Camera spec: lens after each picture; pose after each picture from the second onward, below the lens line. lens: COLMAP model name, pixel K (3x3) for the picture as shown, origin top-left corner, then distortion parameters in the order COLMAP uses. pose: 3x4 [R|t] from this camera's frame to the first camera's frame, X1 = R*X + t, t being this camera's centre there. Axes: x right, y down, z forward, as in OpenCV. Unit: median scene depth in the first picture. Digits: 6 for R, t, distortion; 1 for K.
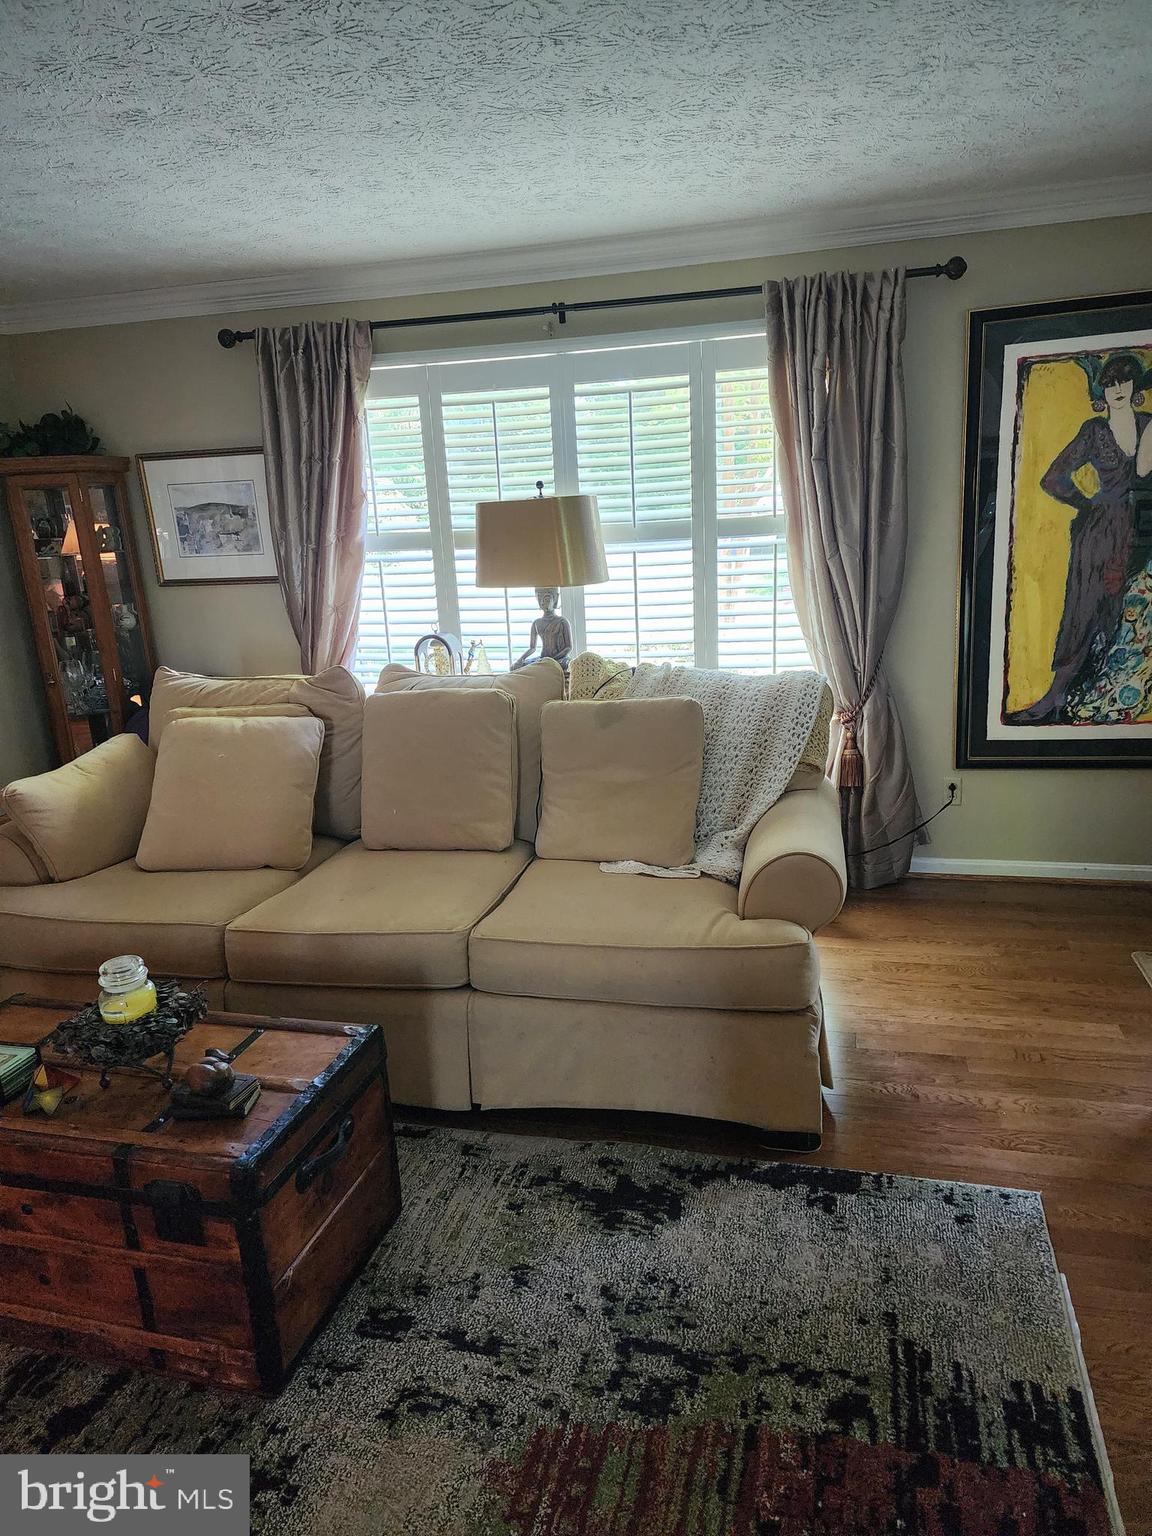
lens RADIAL K [[1045.9, 0, 581.2], [0, 1045.9, 775.8], [0, 0, 1]] dist [0.093065, -0.074186]
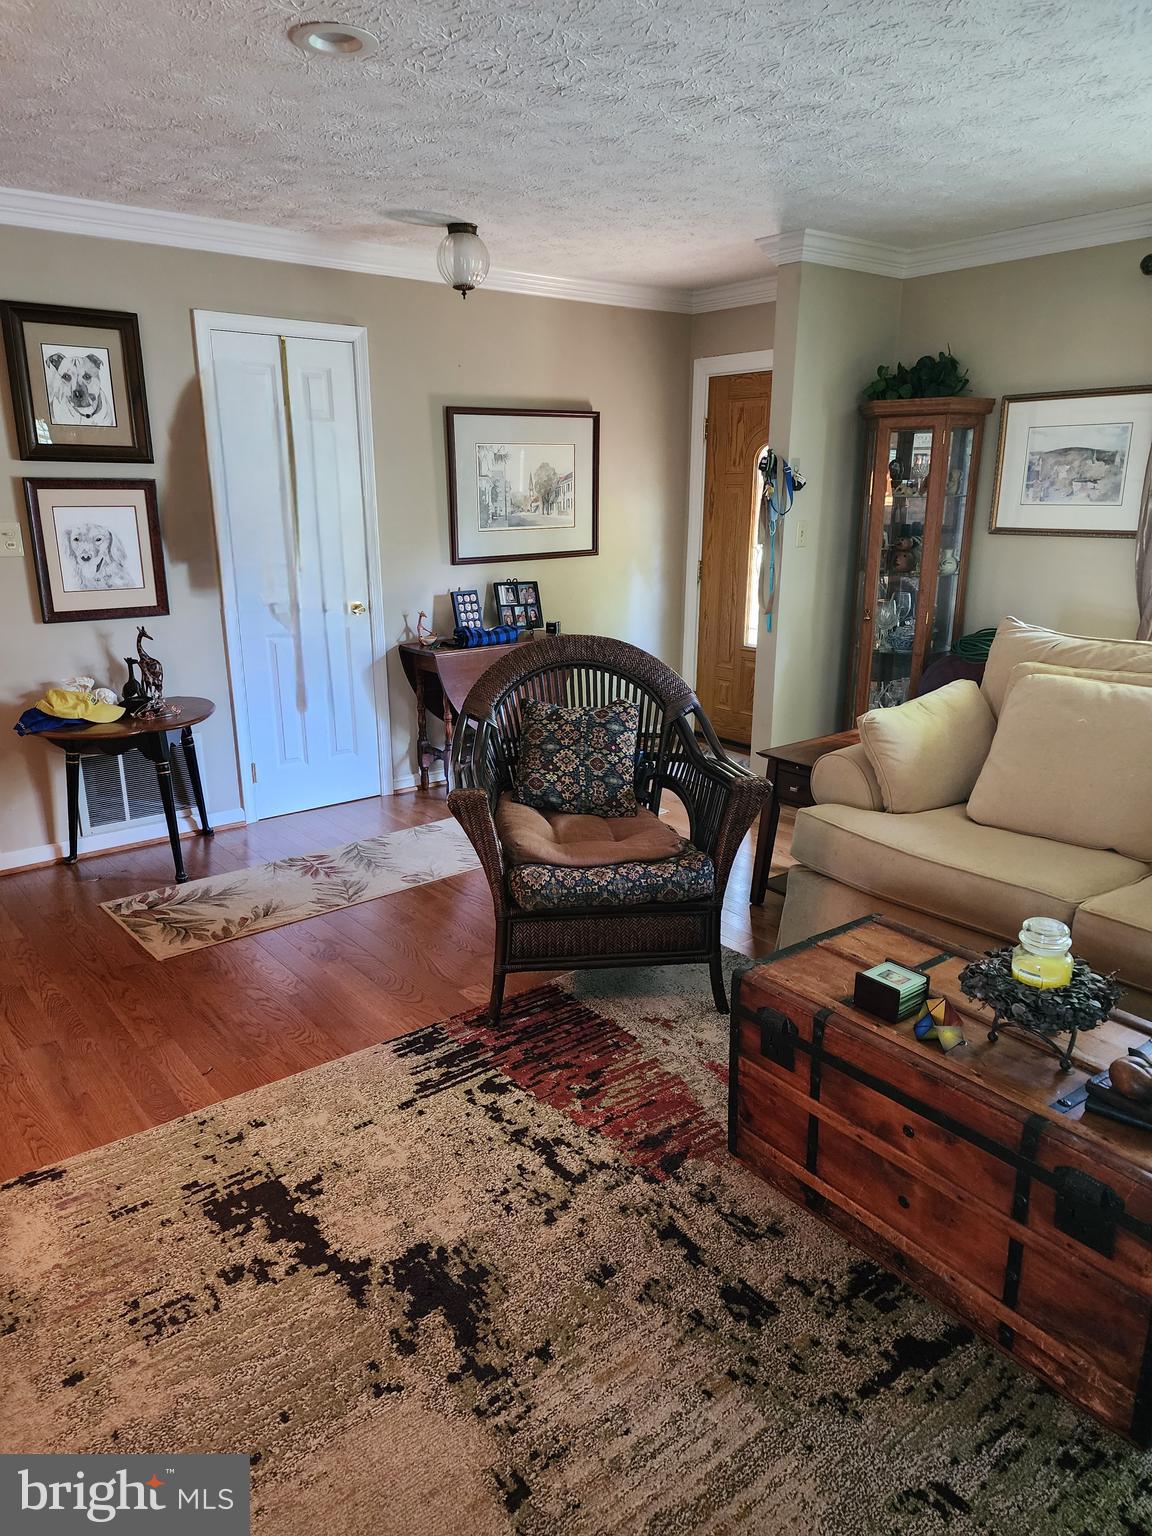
lens RADIAL K [[1045.9, 0, 570.7], [0, 1045.9, 766.3], [0, 0, 1]] dist [0.093065, -0.074186]
pose [[0.794480, 0.212198, -0.569011, -0.160617], [-0.193049, 0.976612, 0.094659, 0.018638], [0.575790, 0.034643, 0.816863, -0.014000]]
